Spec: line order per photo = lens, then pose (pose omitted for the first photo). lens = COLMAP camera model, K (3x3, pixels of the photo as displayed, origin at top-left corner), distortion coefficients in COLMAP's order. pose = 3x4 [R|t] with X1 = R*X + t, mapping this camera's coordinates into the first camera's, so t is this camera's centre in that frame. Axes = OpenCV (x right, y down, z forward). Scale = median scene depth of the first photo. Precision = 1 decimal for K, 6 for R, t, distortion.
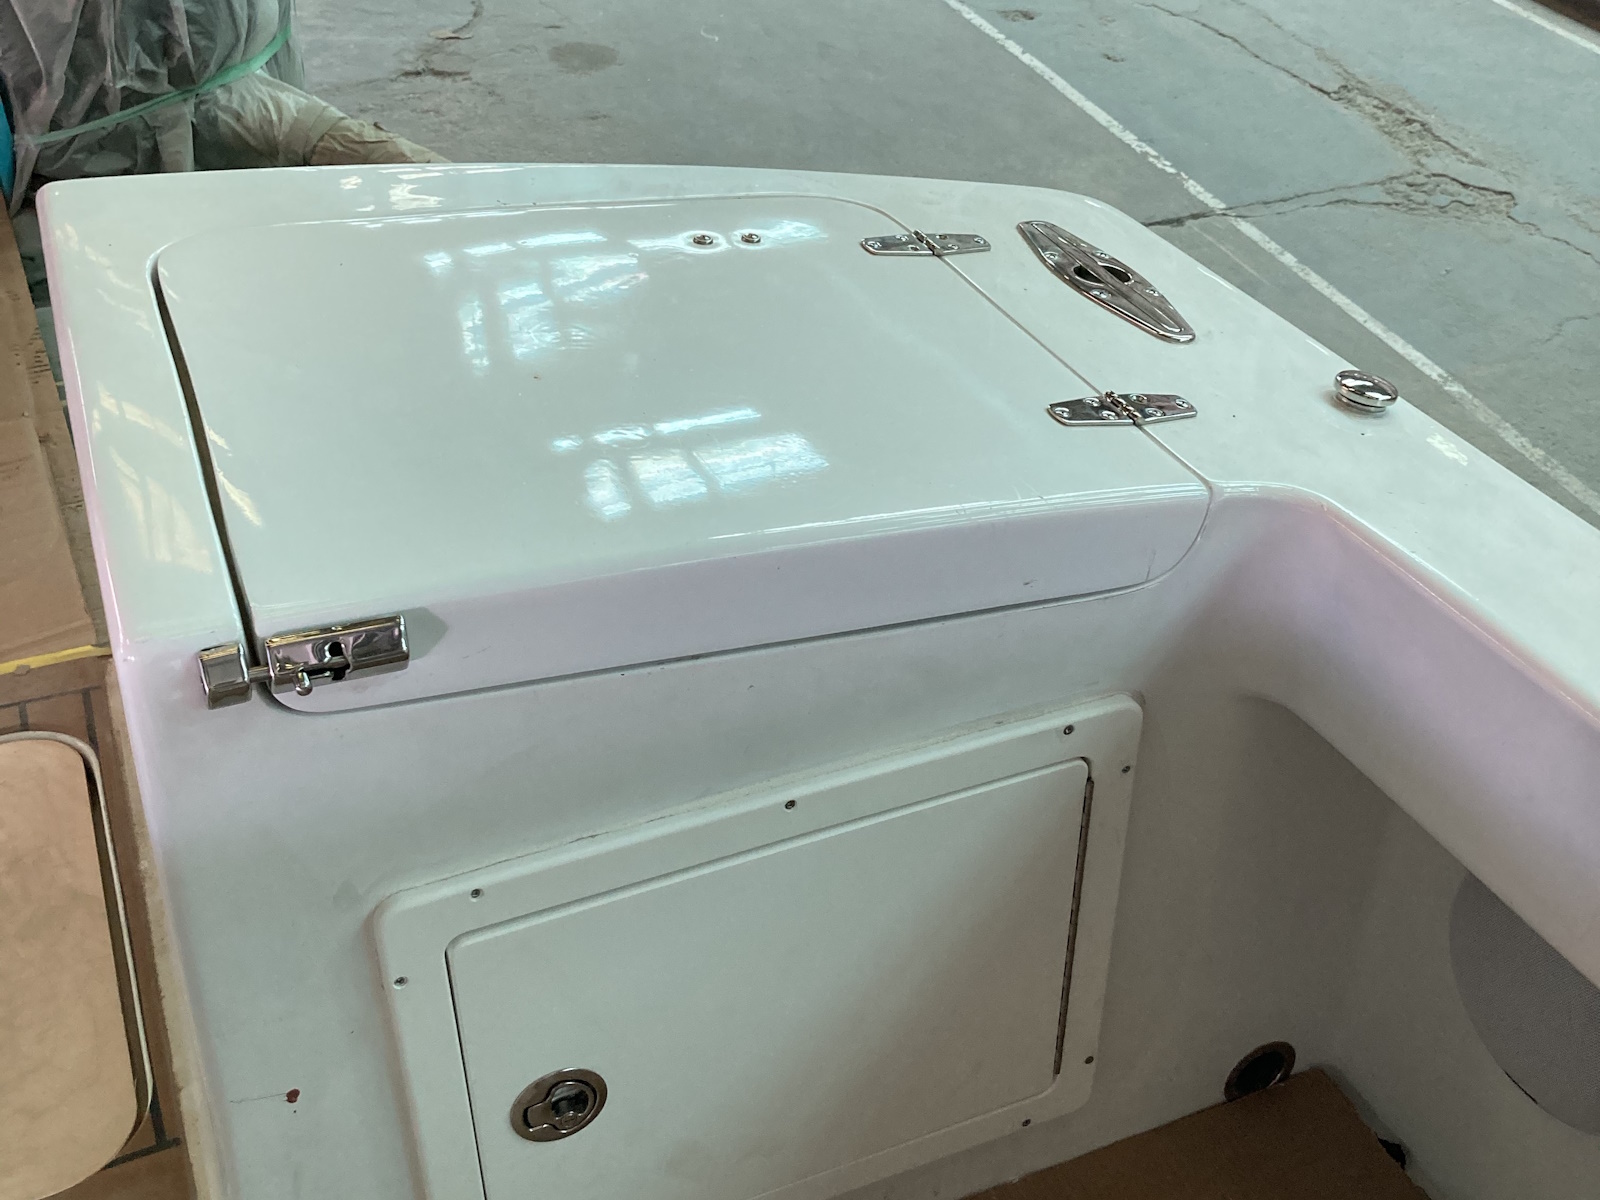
lens RADIAL K [[1286.8, 0, 776.0], [0, 1286.8, 656.8], [0, 0, 1]] dist [0.072004, -0.081821]
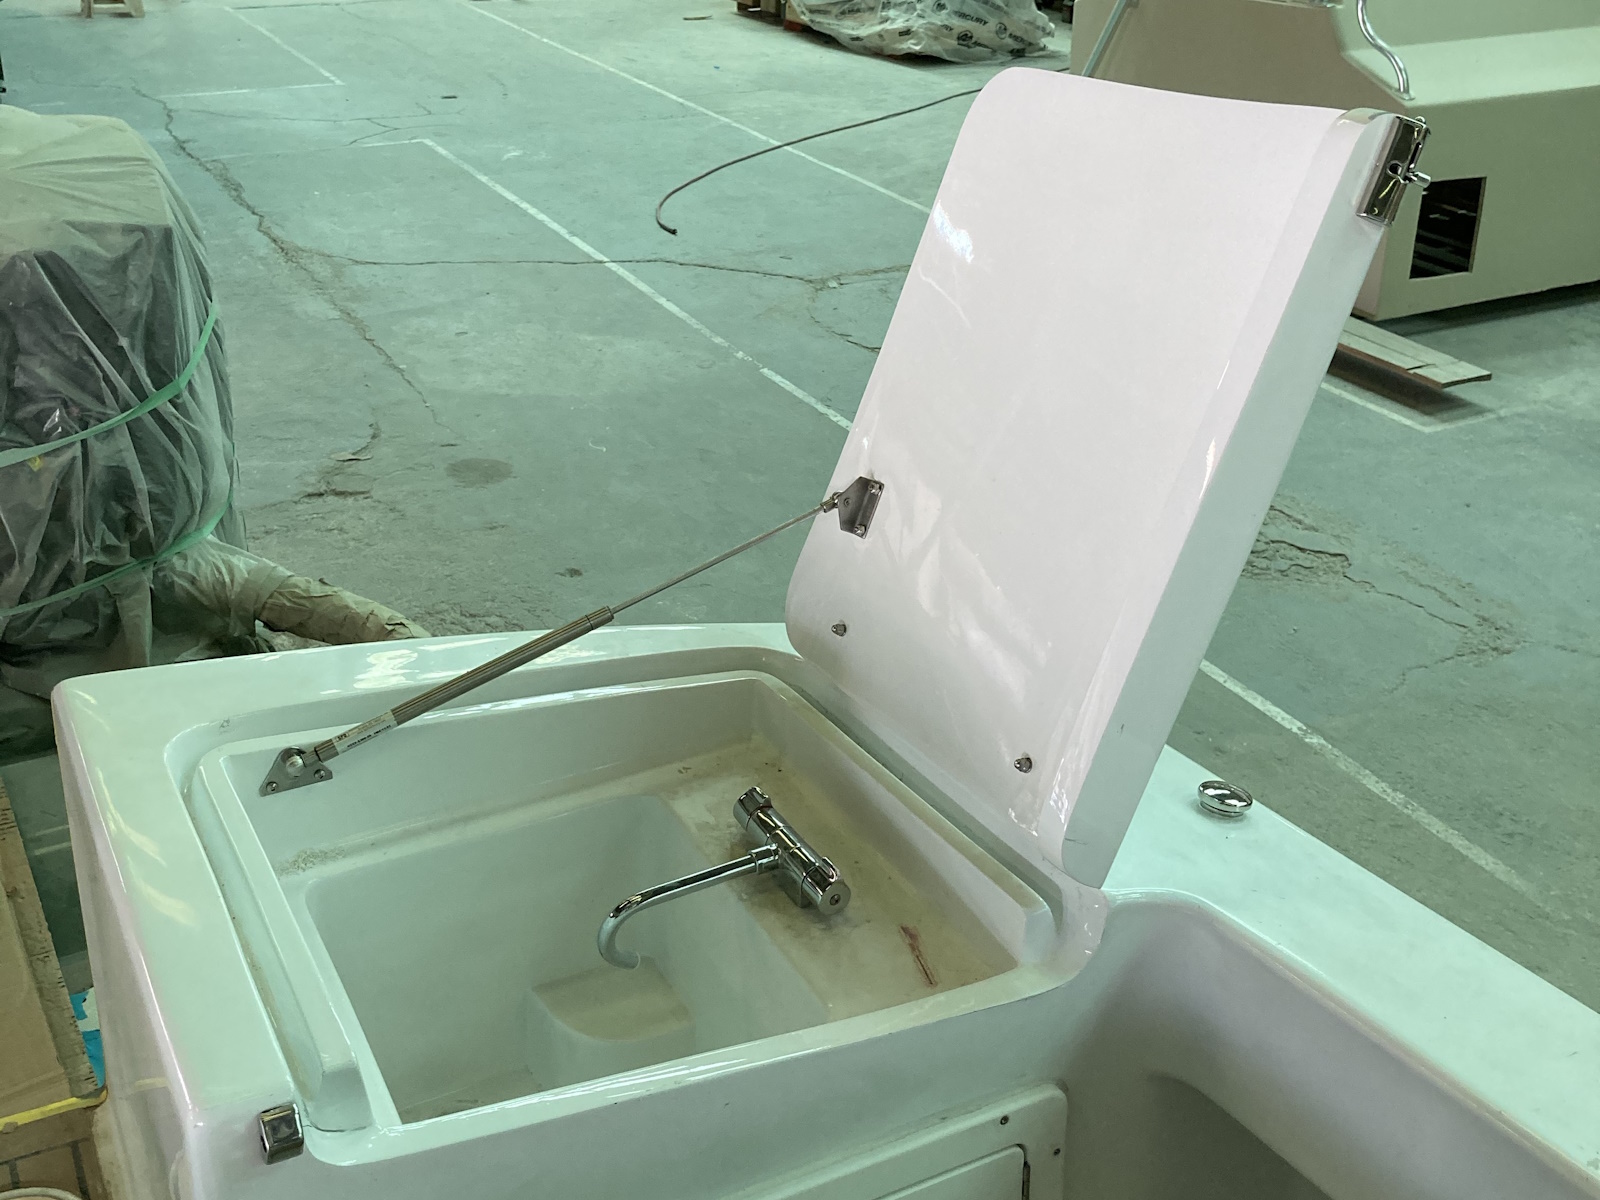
lens RADIAL K [[1319.7, 0, 791.7], [0, 1319.7, 809.1], [0, 0, 1]] dist [0.034555, -0.012221]
pose [[0.994690, -0.044263, 0.092911, -0.030692], [0.058915, 0.985125, -0.161423, -0.020989], [-0.084383, 0.166040, 0.982502, -0.093003]]
